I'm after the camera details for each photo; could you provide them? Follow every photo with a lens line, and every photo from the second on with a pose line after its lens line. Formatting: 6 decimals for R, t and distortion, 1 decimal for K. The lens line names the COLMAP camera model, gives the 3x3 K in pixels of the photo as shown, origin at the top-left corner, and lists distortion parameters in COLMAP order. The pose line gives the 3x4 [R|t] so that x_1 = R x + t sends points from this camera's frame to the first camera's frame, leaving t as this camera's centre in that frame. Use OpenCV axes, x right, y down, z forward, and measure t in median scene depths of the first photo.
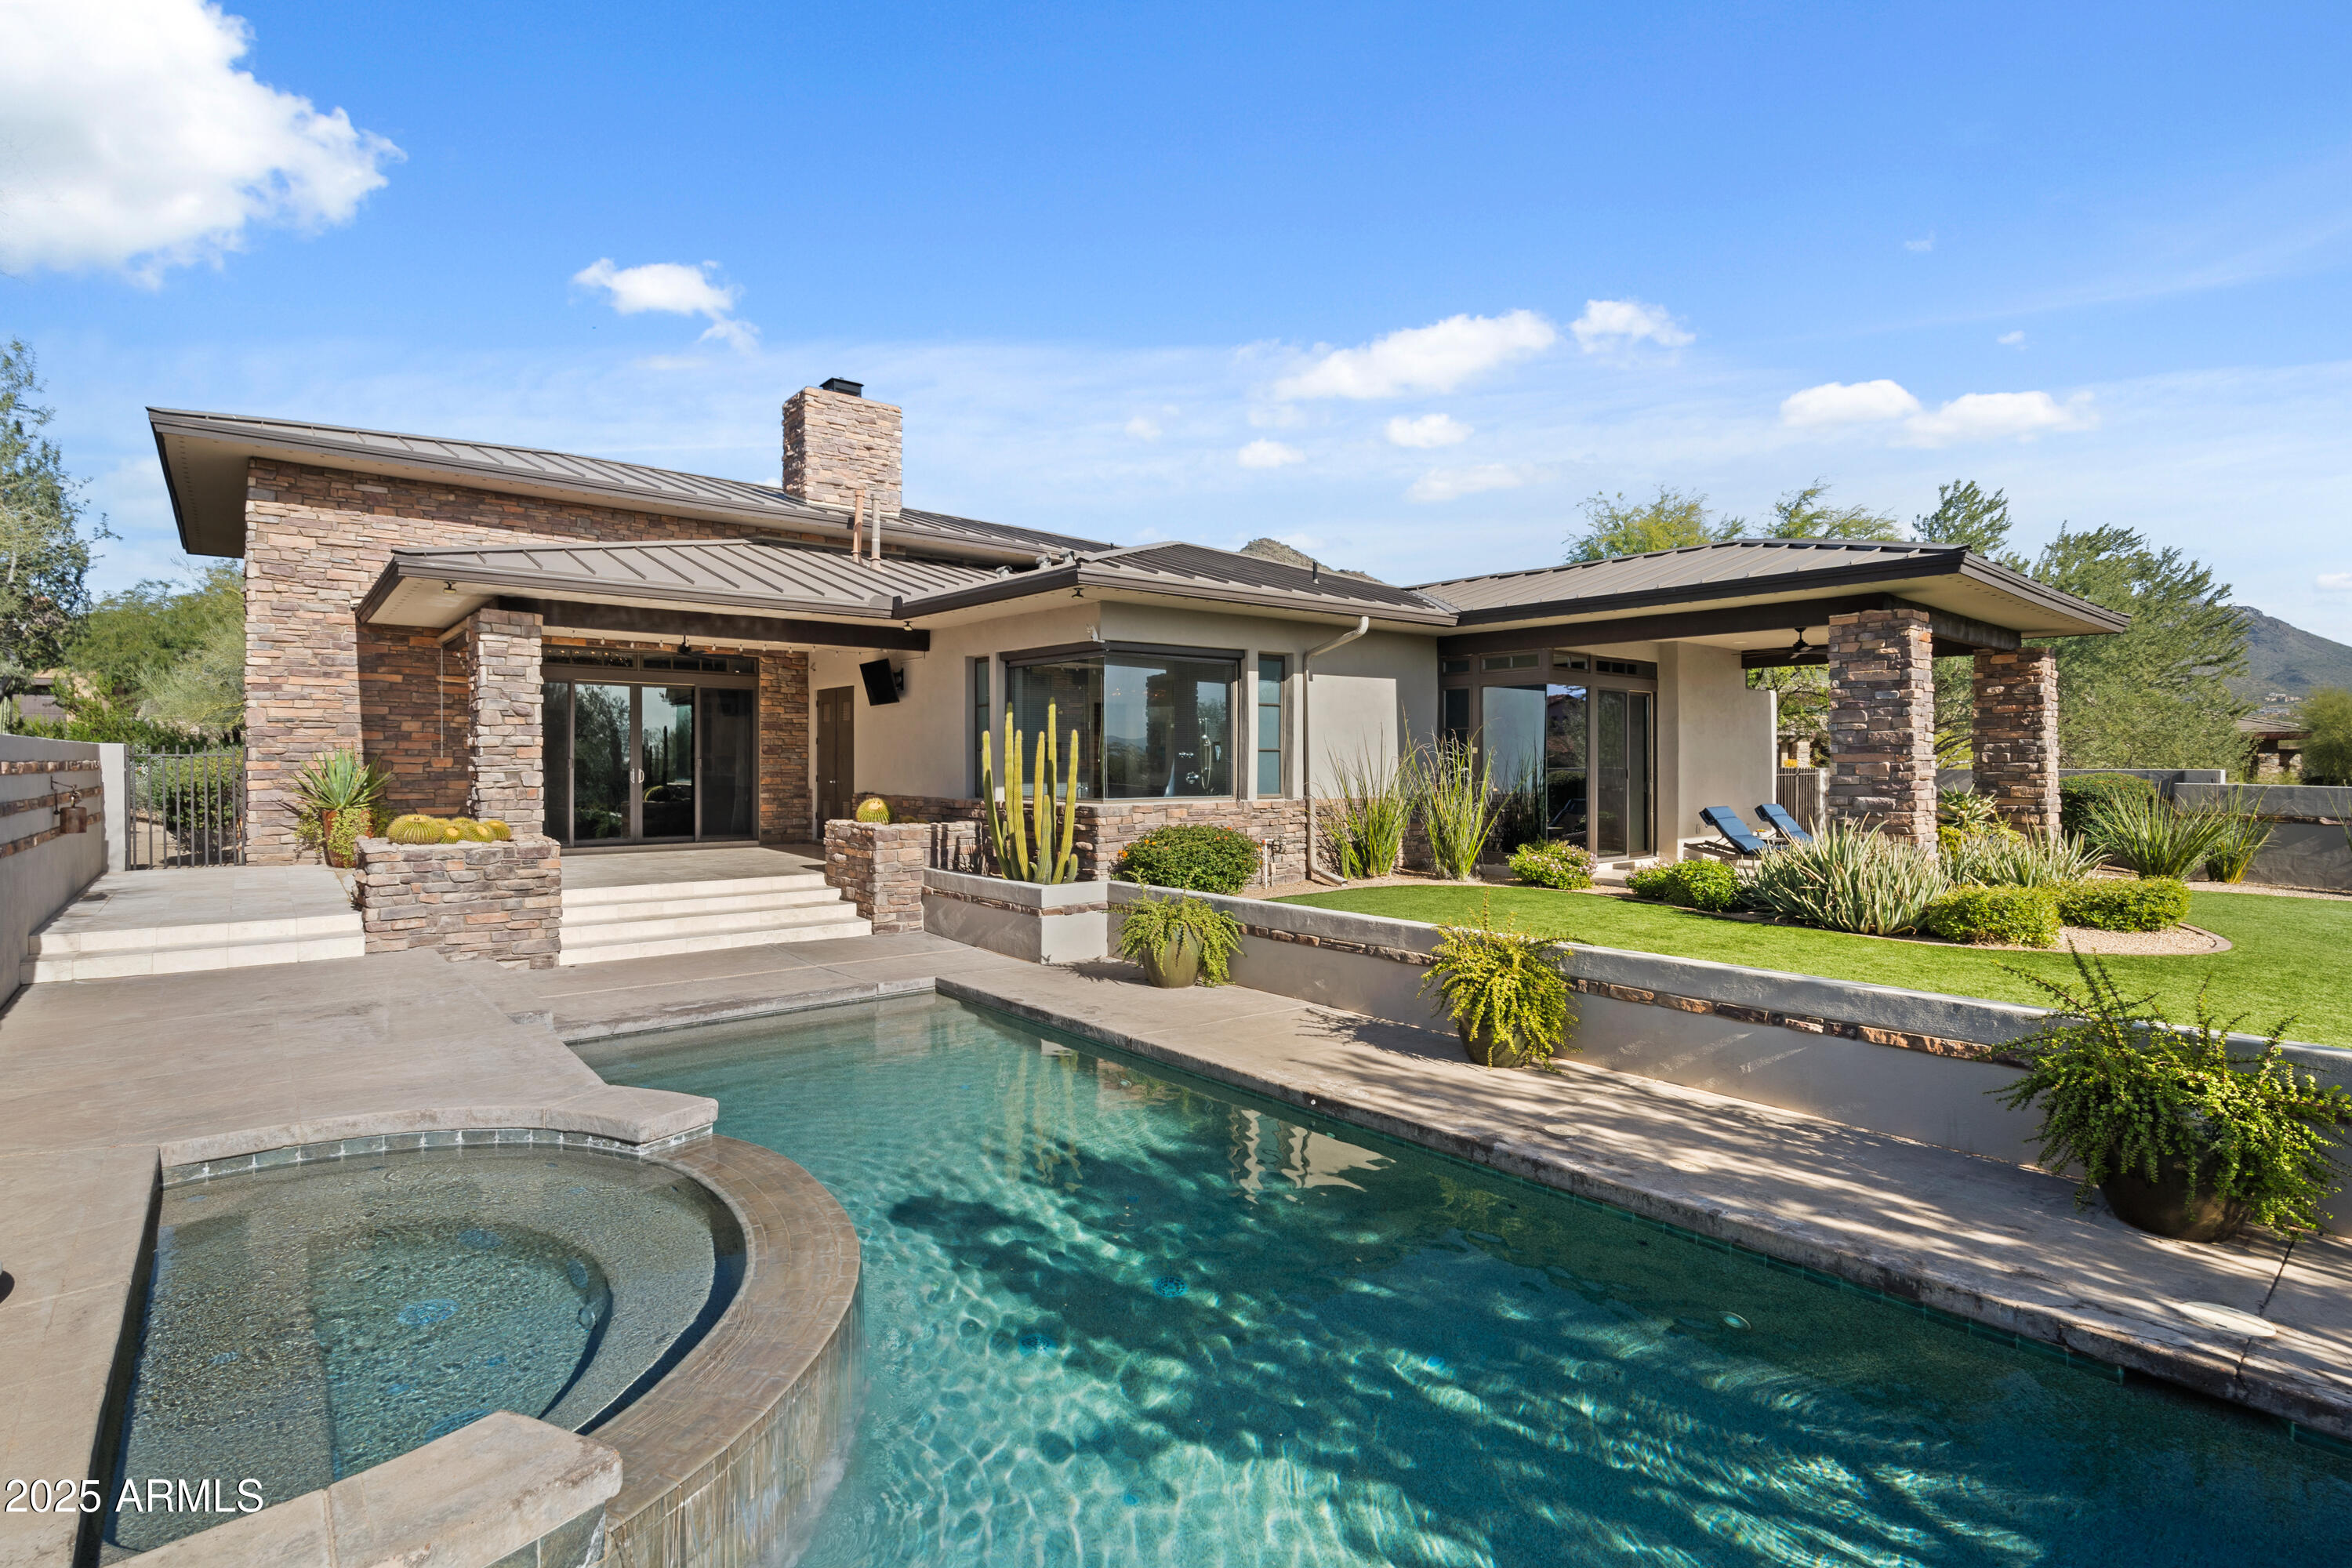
lens RADIAL K [[1107.6, 0, 1176.0], [0, 1107.6, 784.0], [0, 0, 1]] dist [-0.000048, 0.000460]
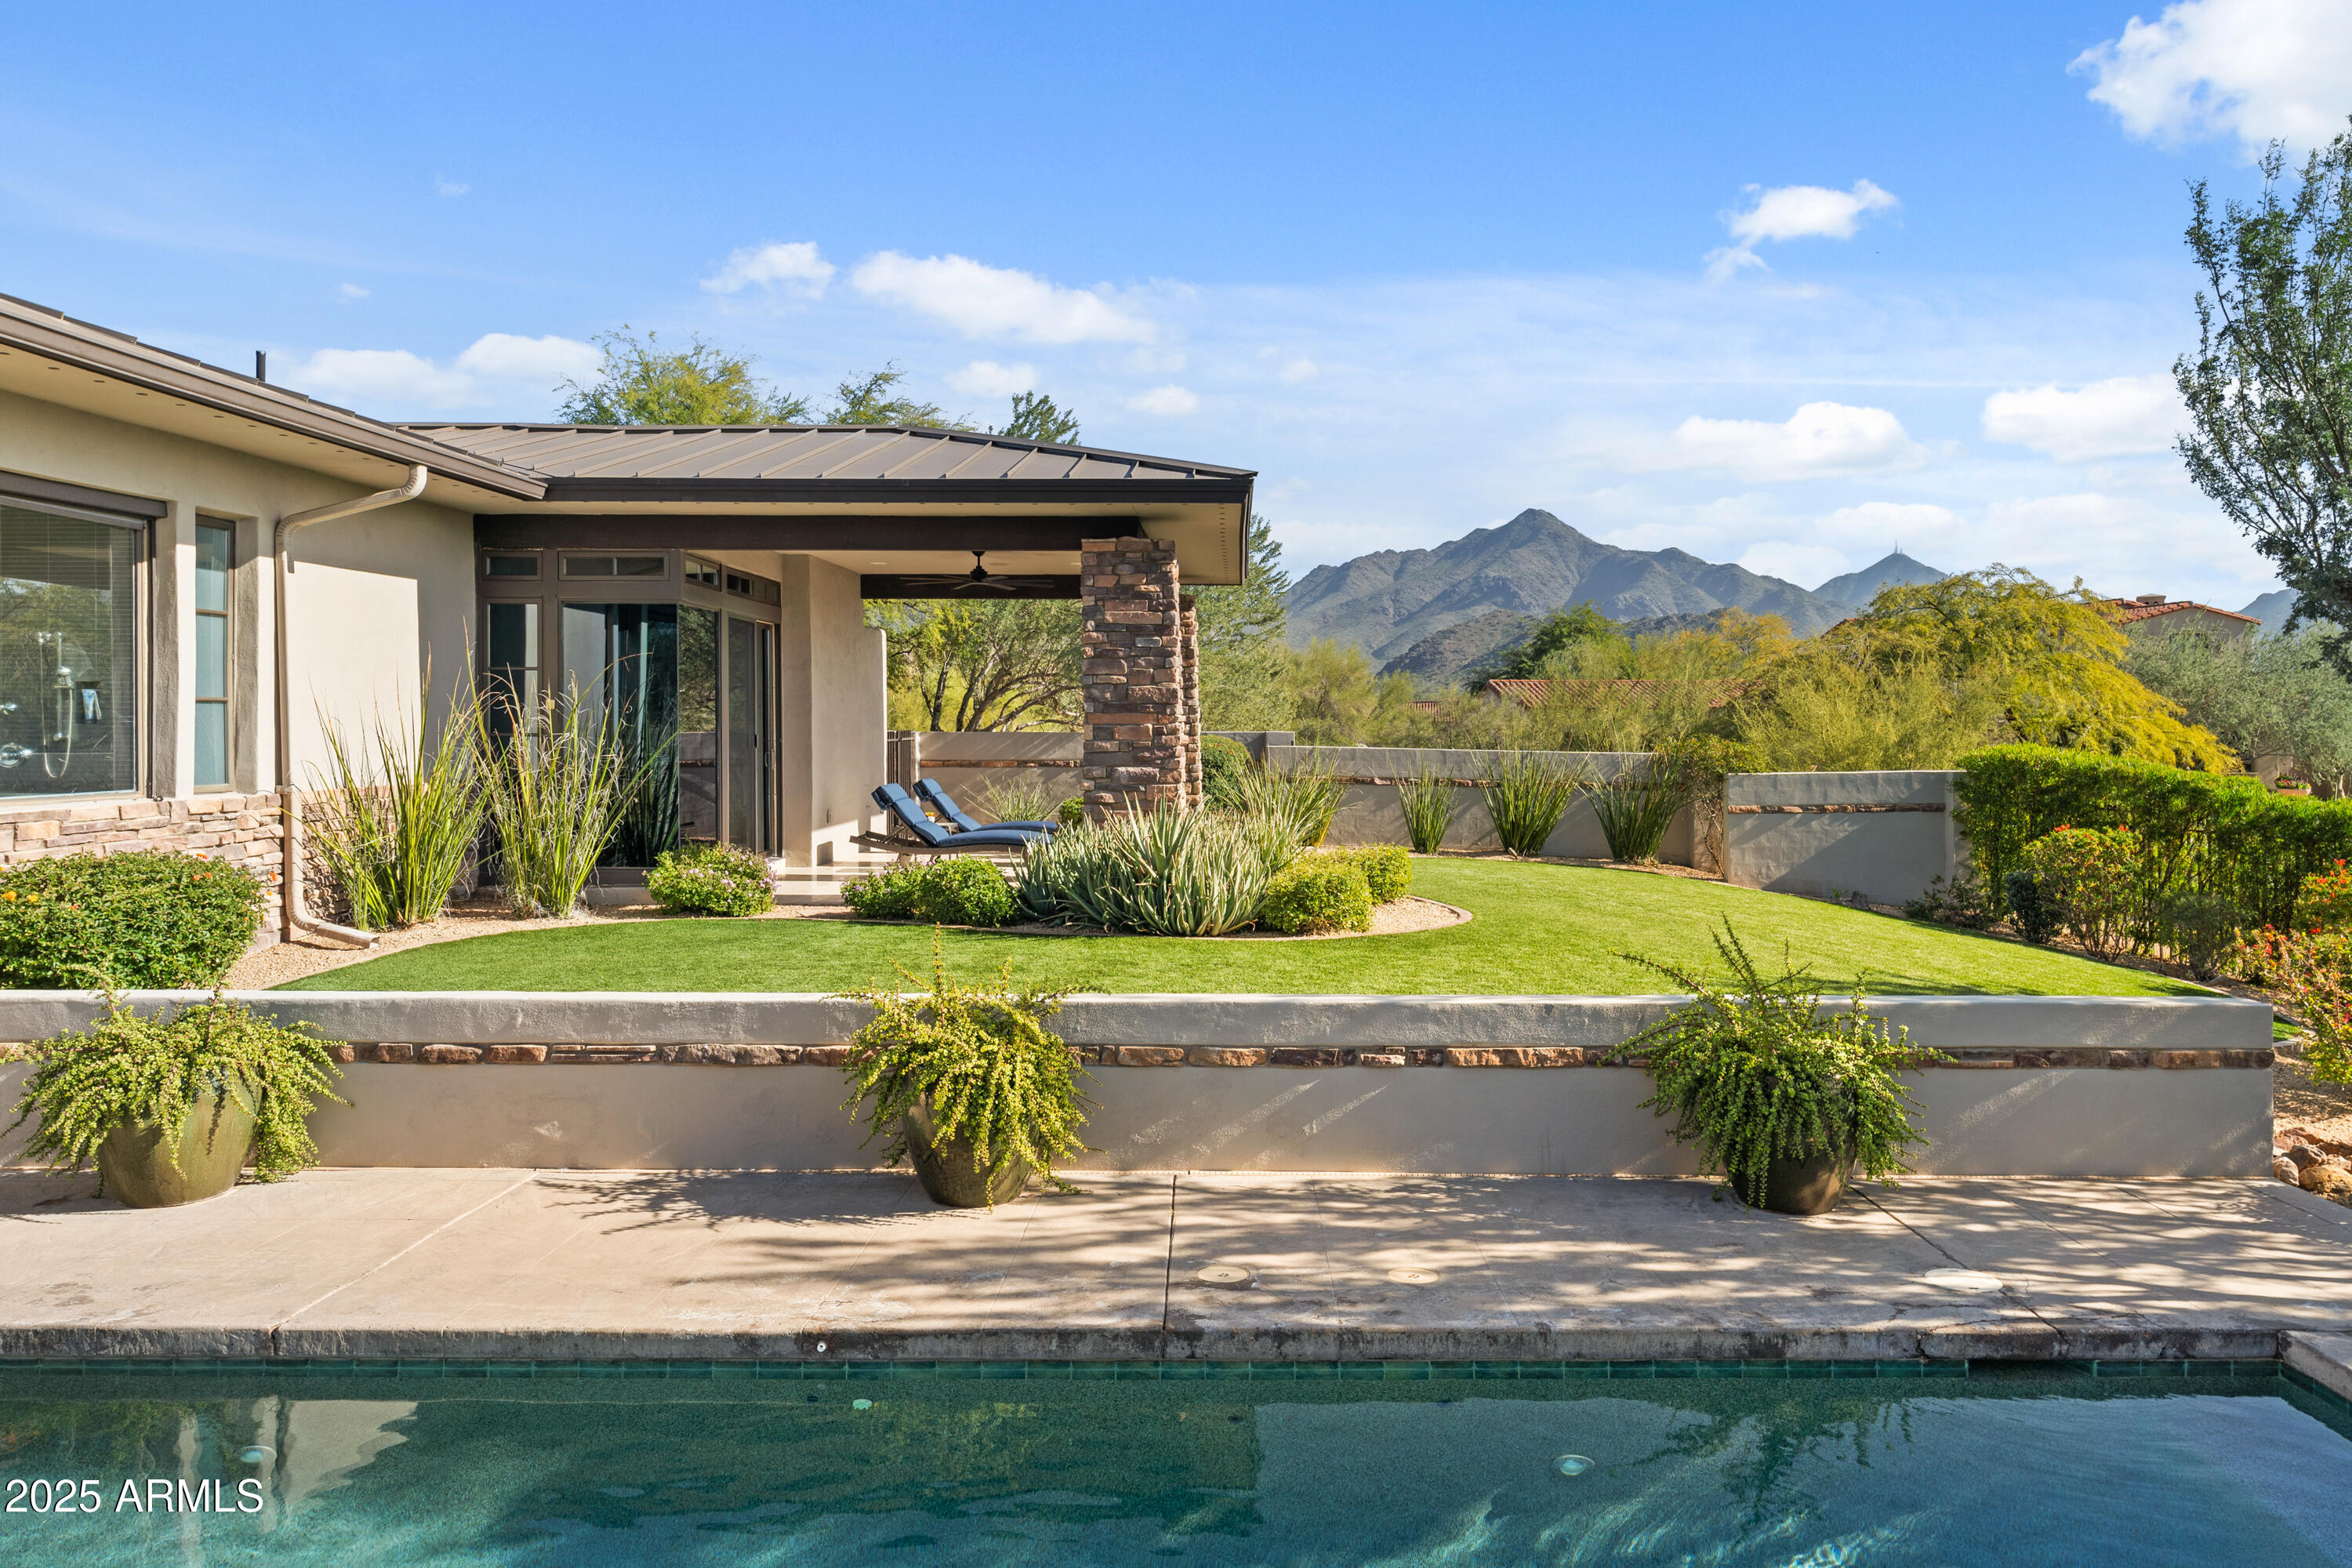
lens RADIAL K [[1561.1, 0, 1179.9], [0, 1561.1, 731.4], [0, 0, 1]] dist [-0.001655, 0.000735]
pose [[0.651330, -0.003226, 0.758788, -0.272343], [0.014063, 0.999871, -0.007820, -0.005997], [-0.758664, 0.015764, 0.651291, 0.284814]]
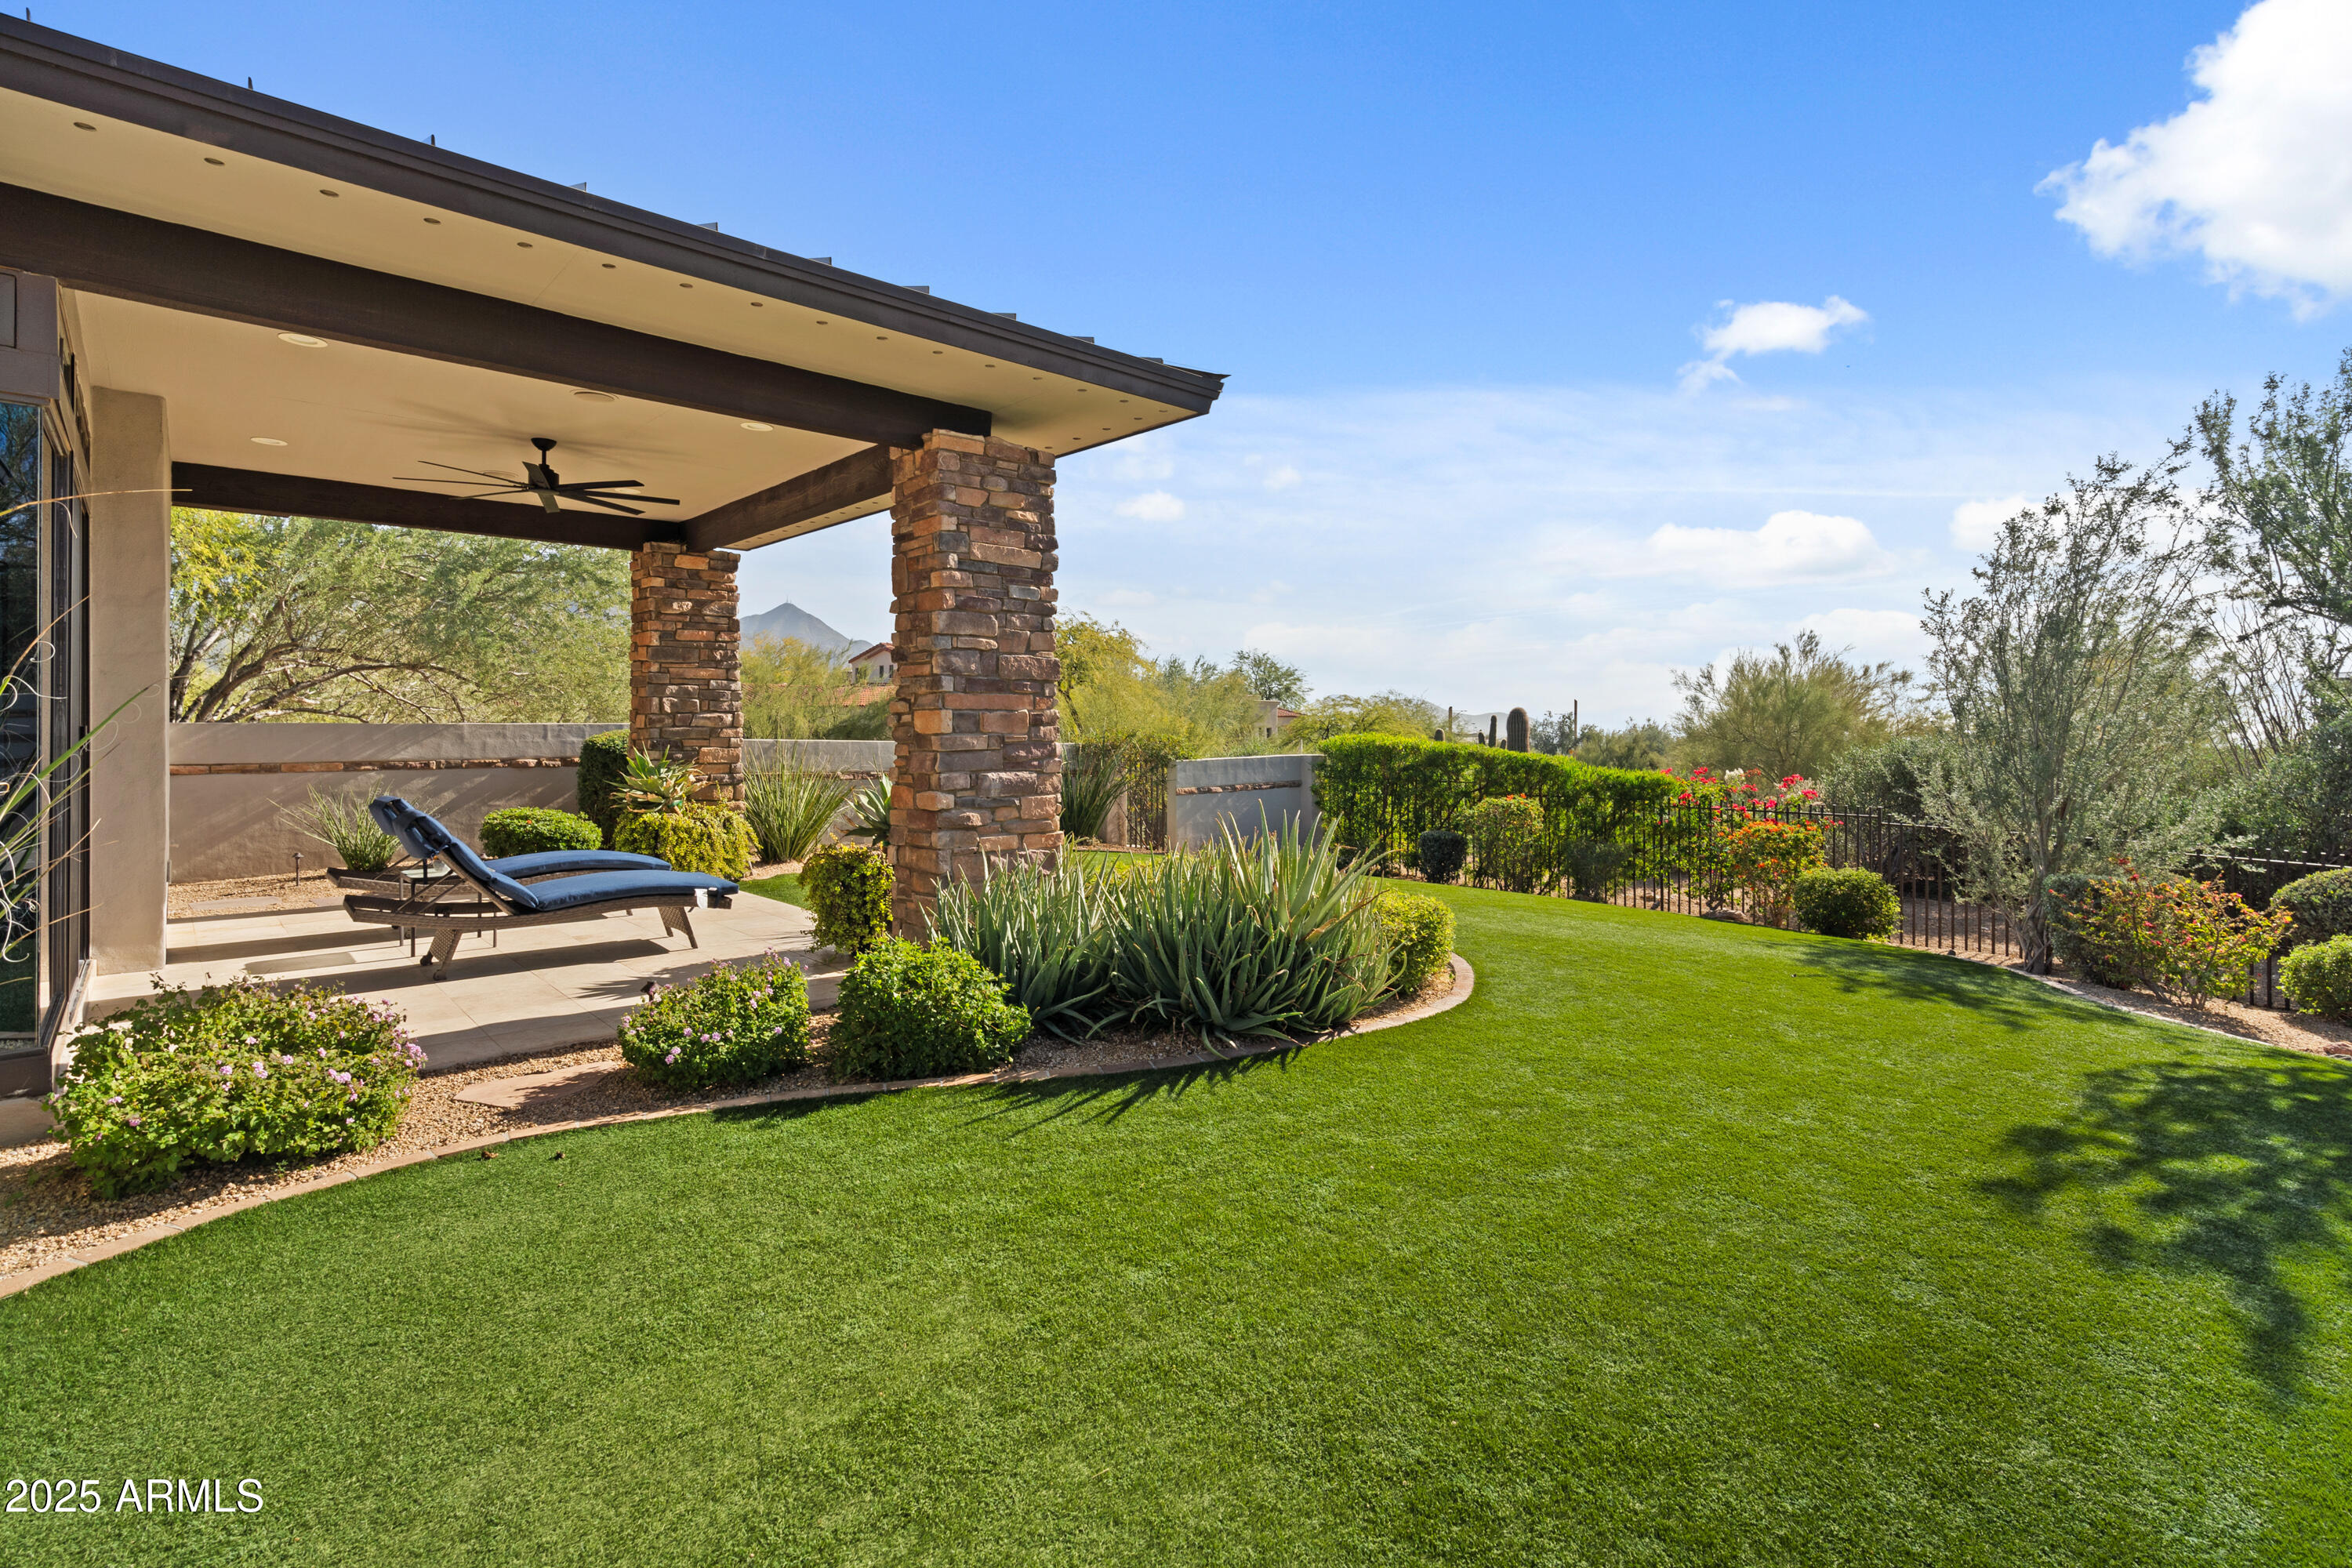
lens RADIAL K [[1107.1, 0, 1174.1], [0, 1107.1, 724.2], [0, 0, 1]] dist [0.000126, 0.000100]
pose [[-0.049015, -0.000539, 0.998798, 0.079401], [0.015487, 0.999879, 0.001299, -0.014415], [-0.998678, 0.015532, -0.049001, 1.176999]]
